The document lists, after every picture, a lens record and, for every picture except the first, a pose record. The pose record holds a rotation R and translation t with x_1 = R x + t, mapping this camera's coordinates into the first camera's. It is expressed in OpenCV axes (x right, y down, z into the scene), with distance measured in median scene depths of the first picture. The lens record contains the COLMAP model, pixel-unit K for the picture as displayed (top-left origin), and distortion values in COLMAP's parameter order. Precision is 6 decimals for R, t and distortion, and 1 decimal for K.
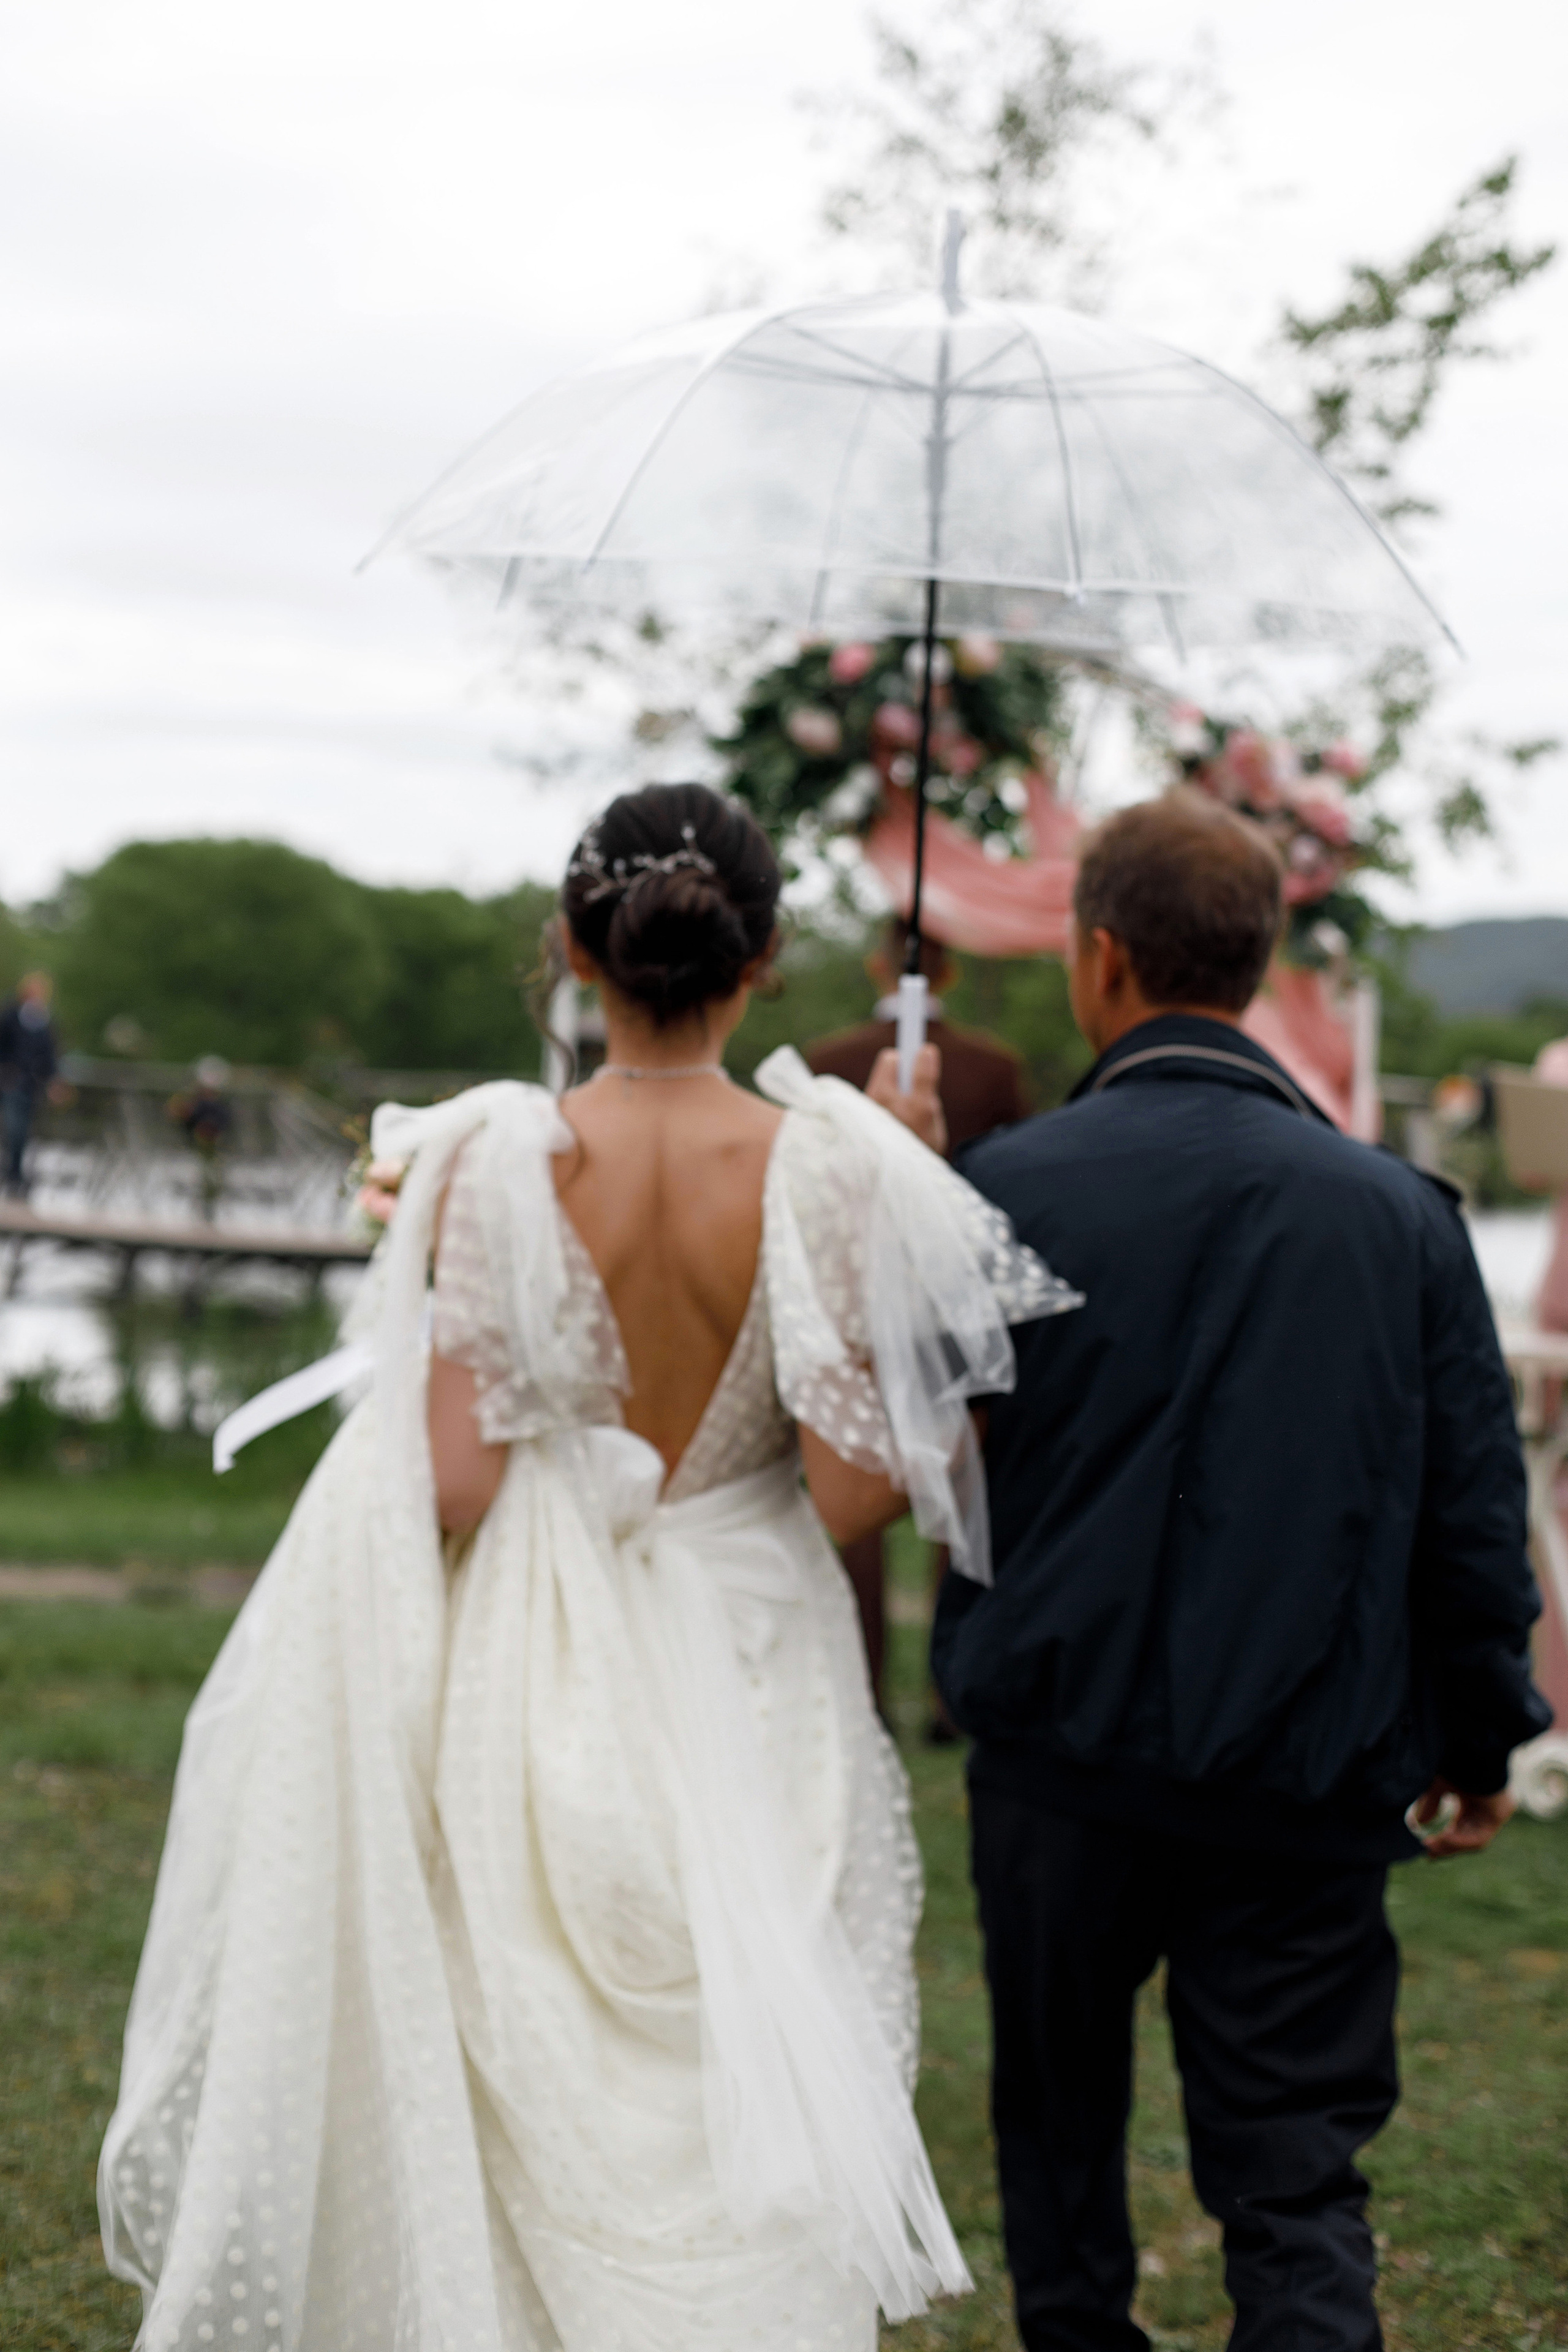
lens RADIAL K [[3567.4, 0, 785.1], [0, 3567.4, 1179.1], [0, 0, 1]] dist [0.008313, 0.048530]
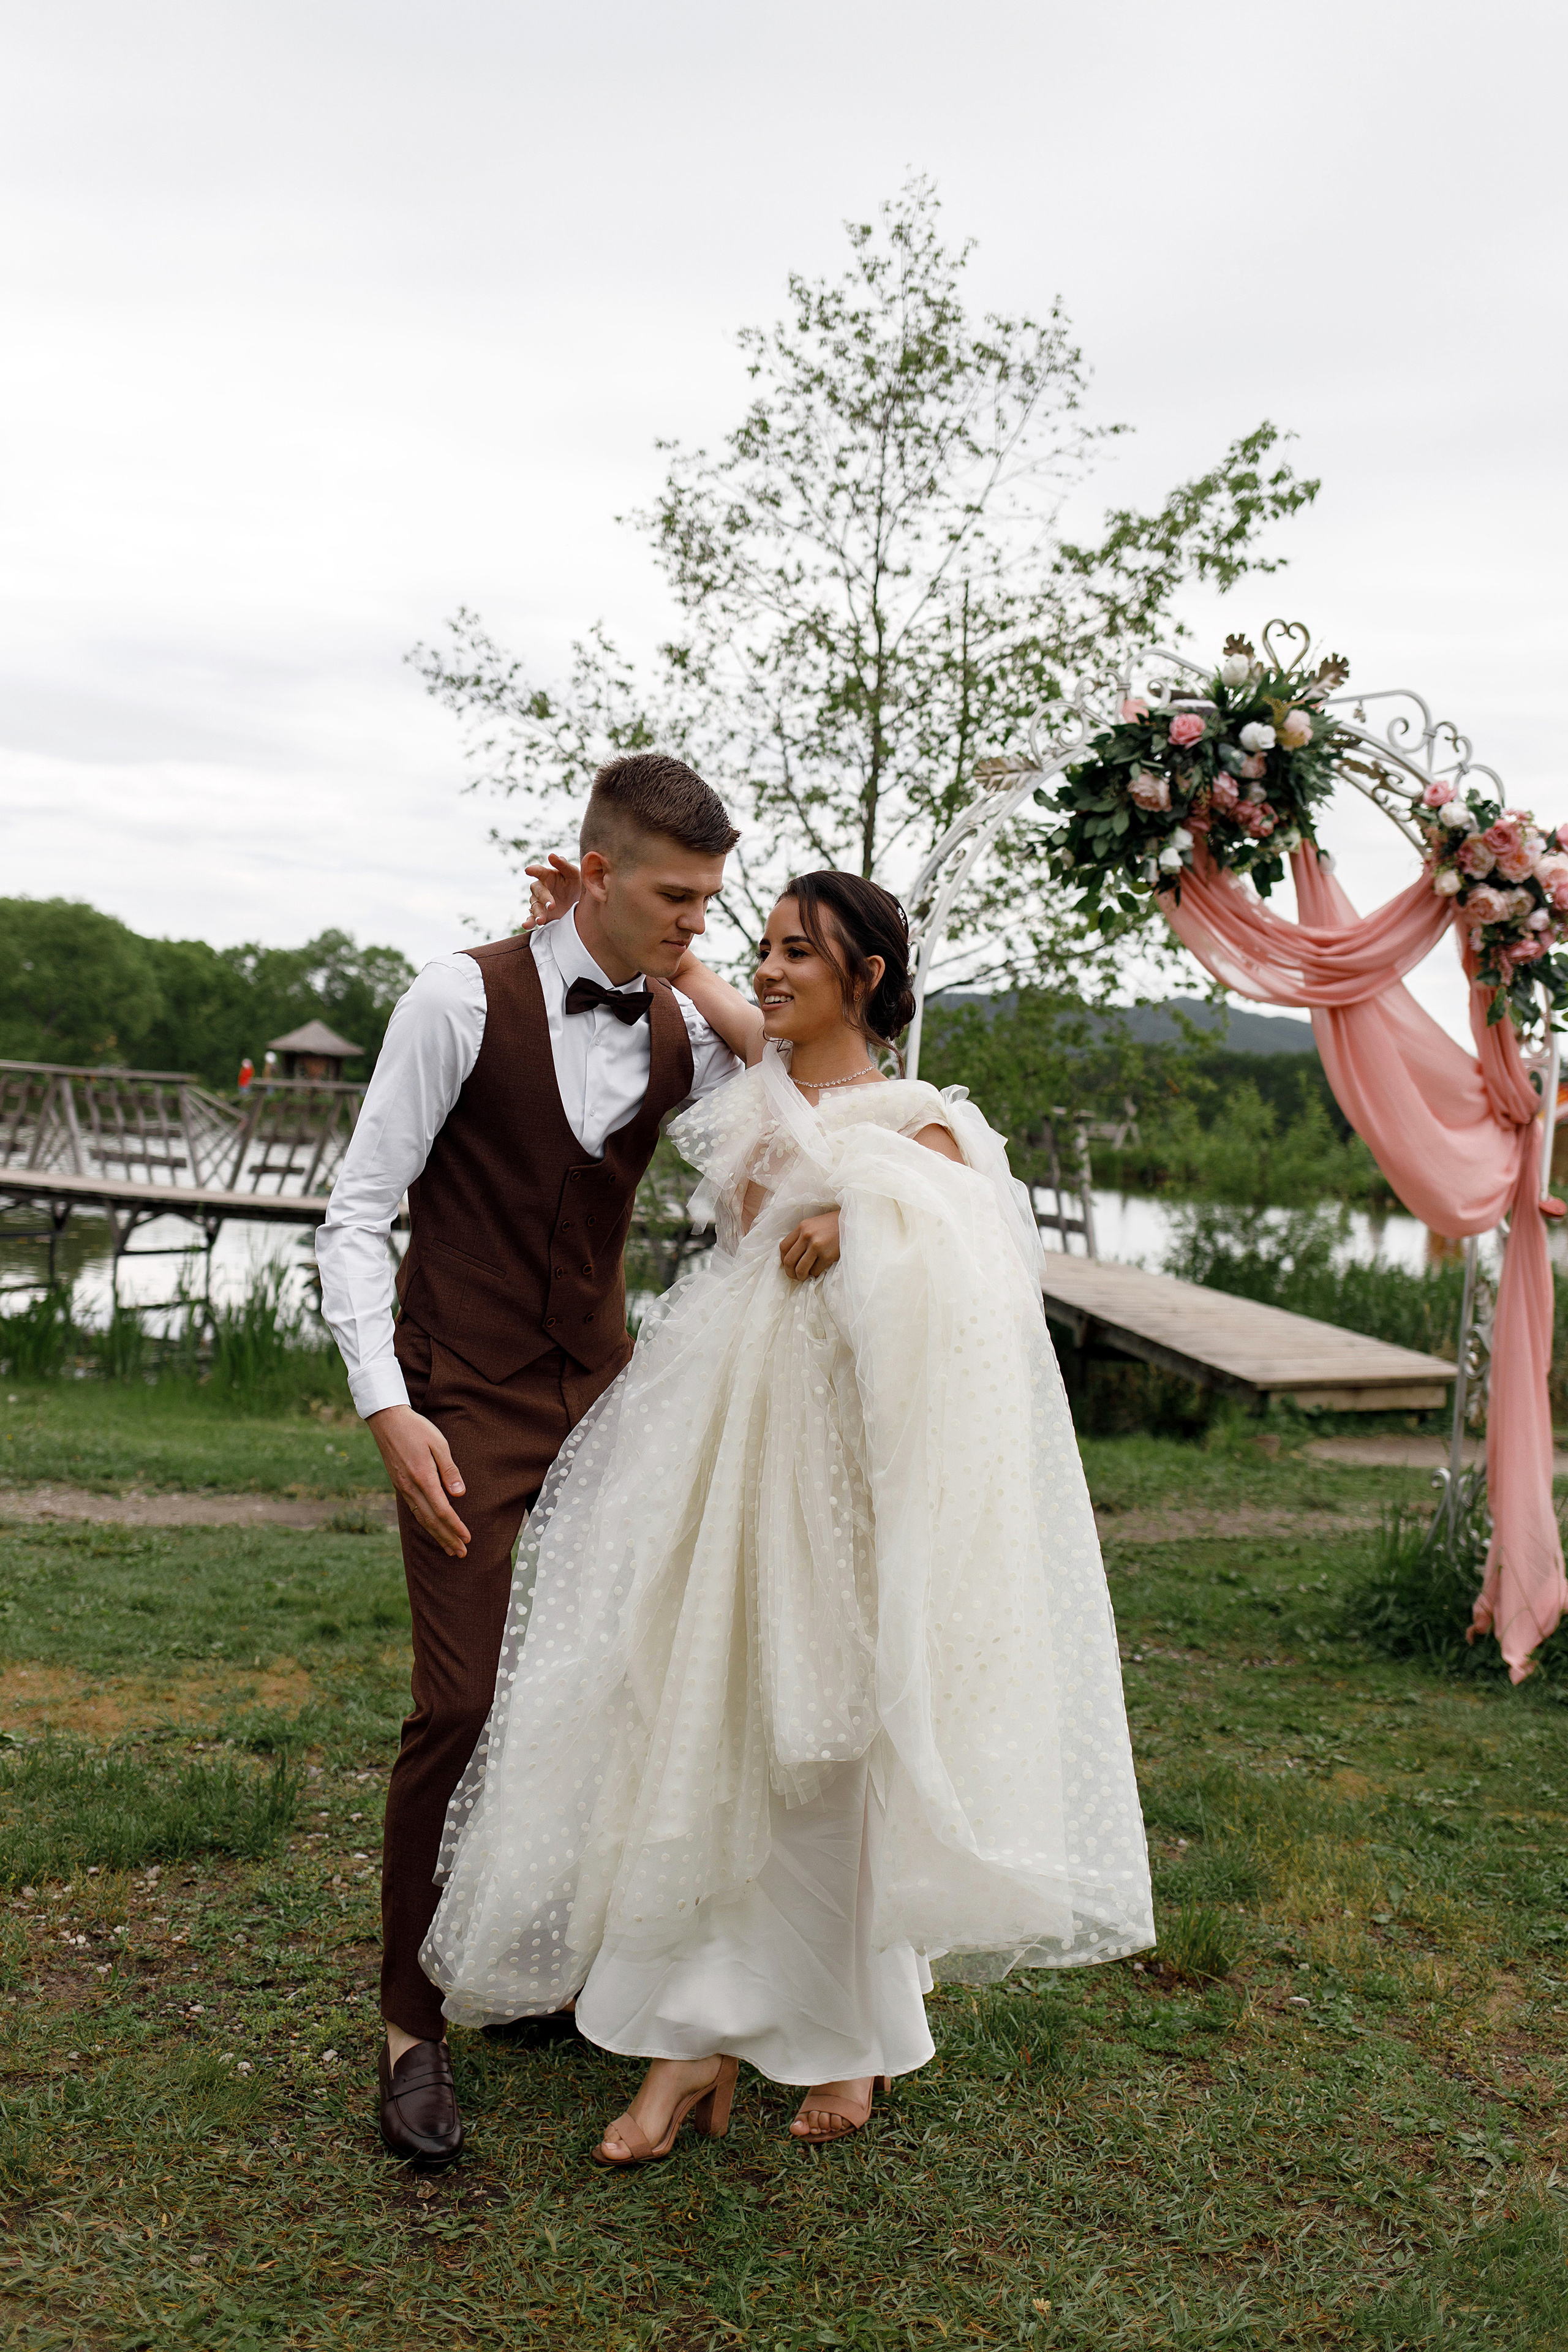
lens RADIAL K [[2312.4, 0, 770.7], [0, 2312.4, 1187.3], [0, 0, 1]] dist [0.059639, -0.001429]
pose [[0.984570, 0.024130, 0.173319, -0.129064], [-0.026675, 0.999568, 0.012372, -0.004644], [-0.172945, -0.016804, 0.984788, 0.173709]]
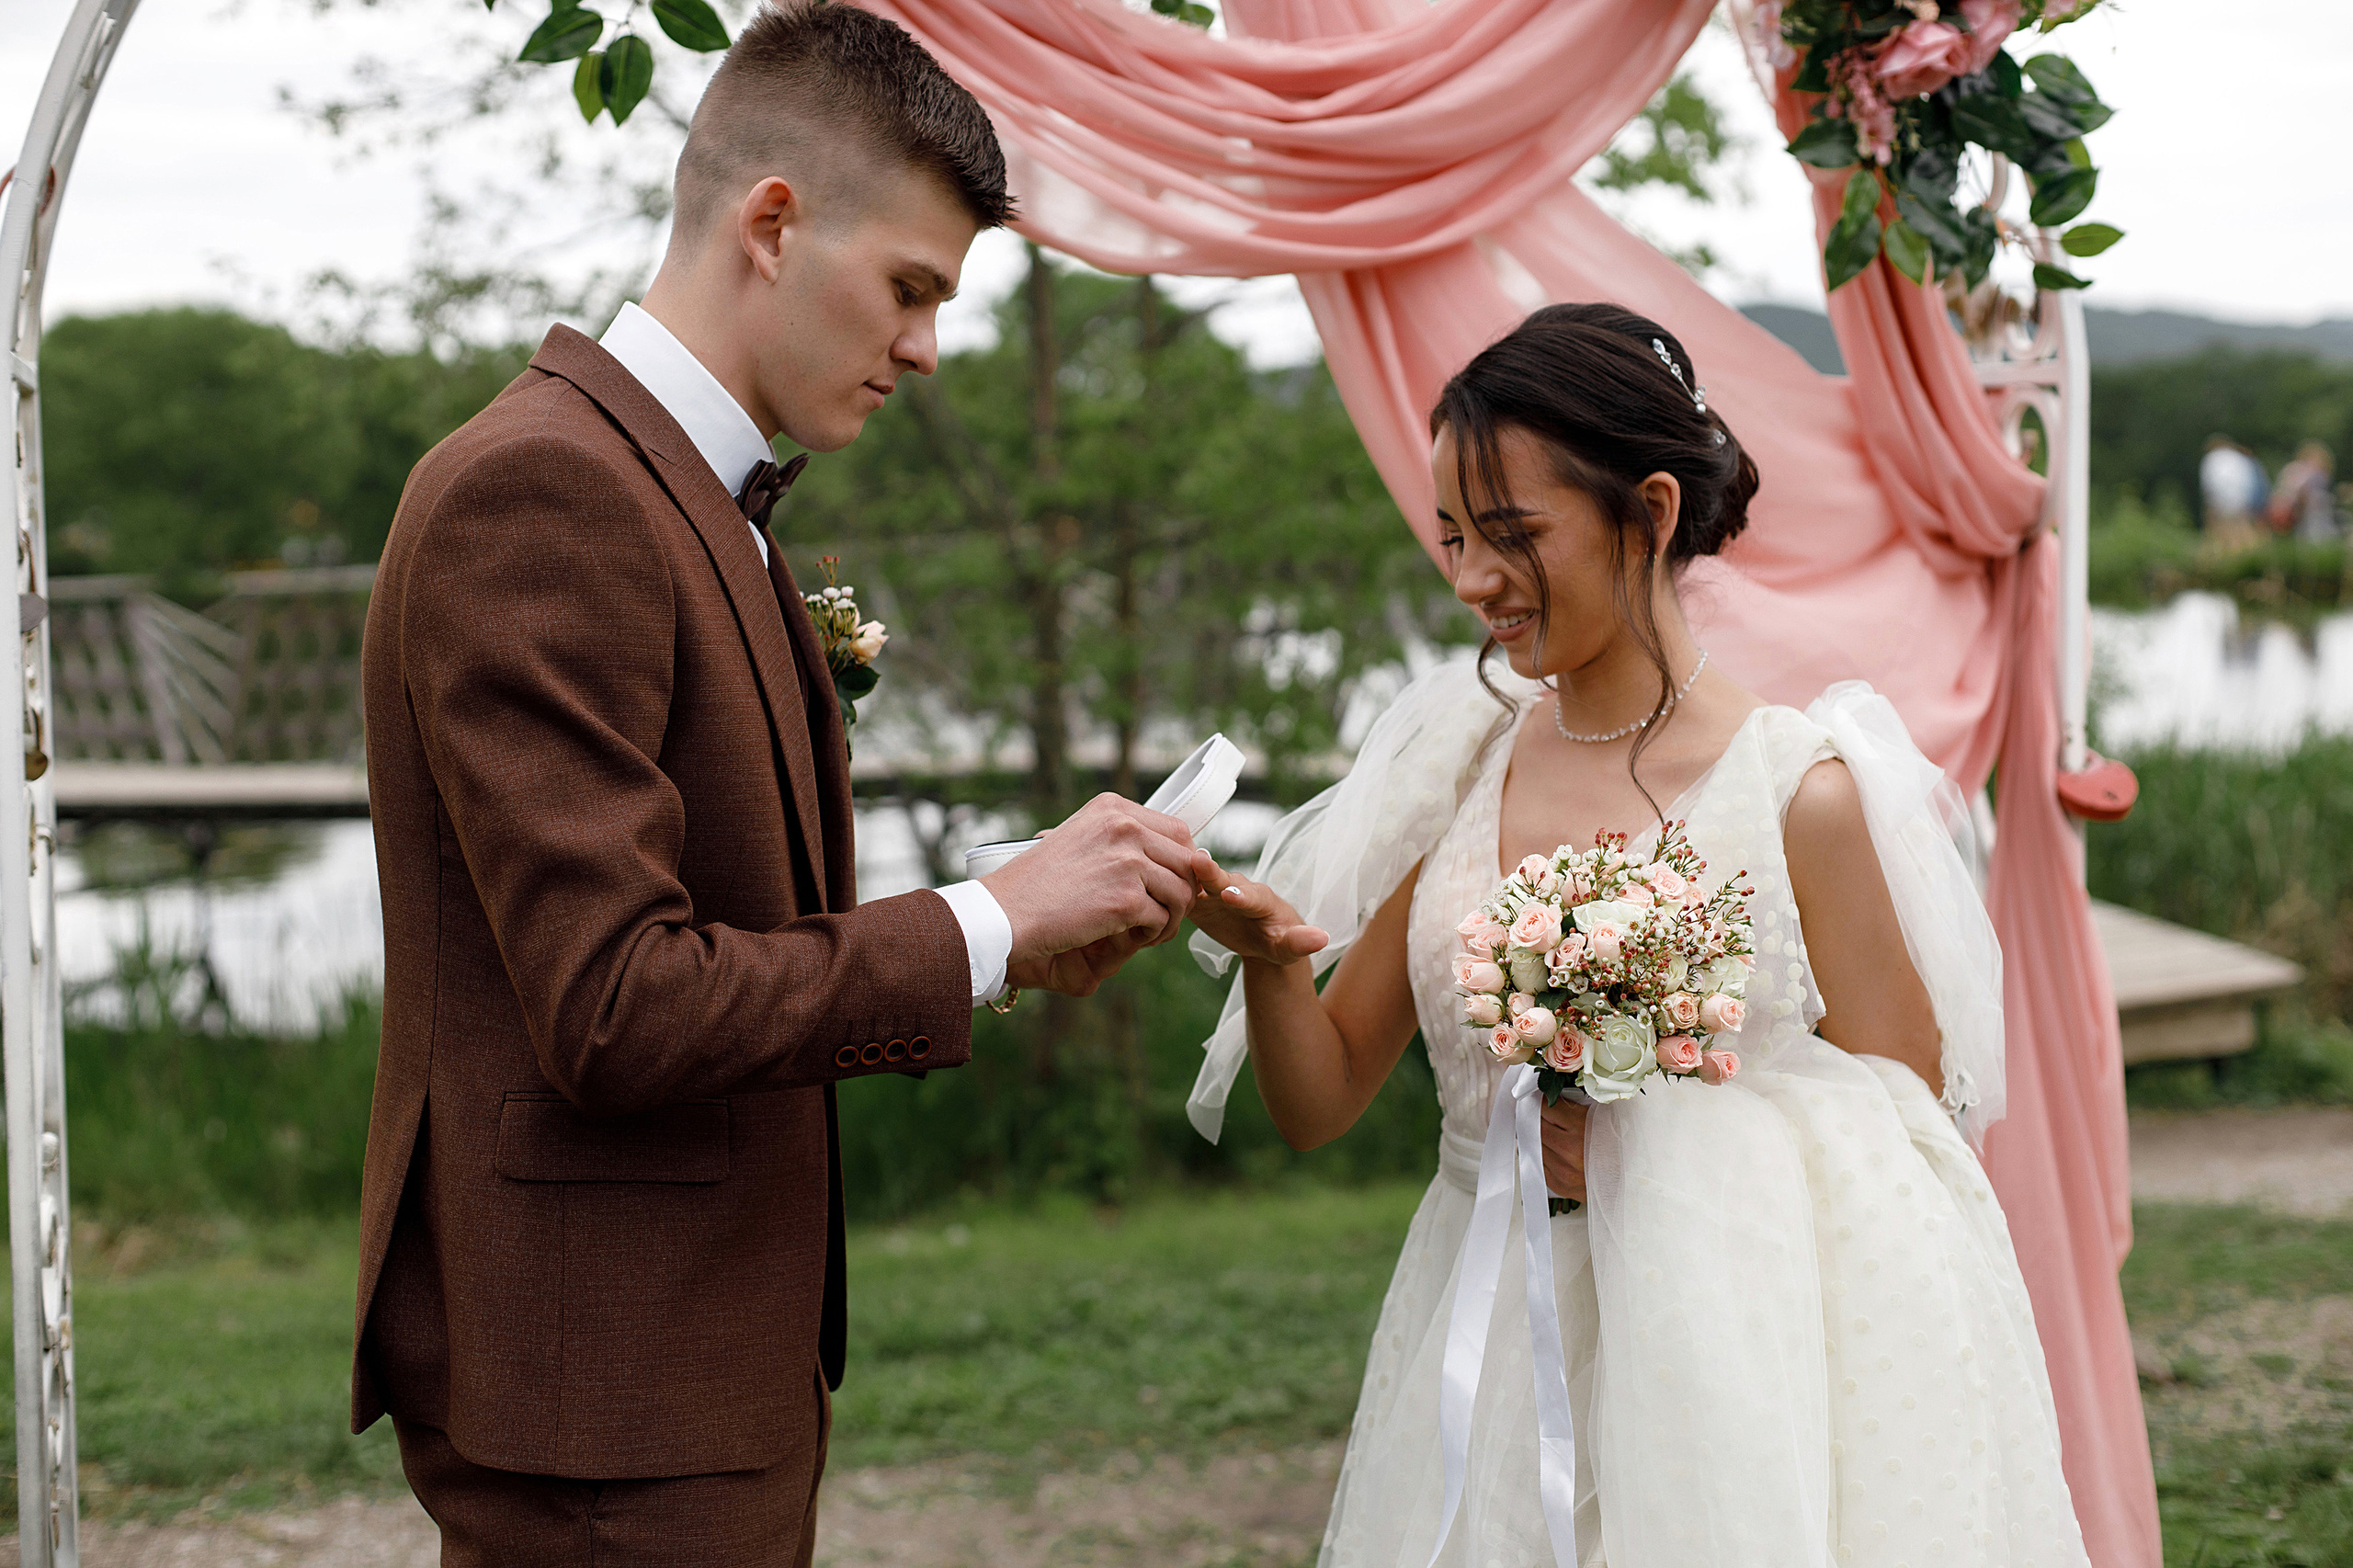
lens RADIAL K [[3475.7, 0, 1180.7], [0, 3475.7, 770.4], [0, 0, 1]] dist [-0.016643, 0.006924]
pose [[0.992316, -0.068762, 0.102861, 0.010690], [0.063999, 0.996751, 0.048913, -0.015902], [-0.105890, -0.041954, 0.993492, 0.362128]]
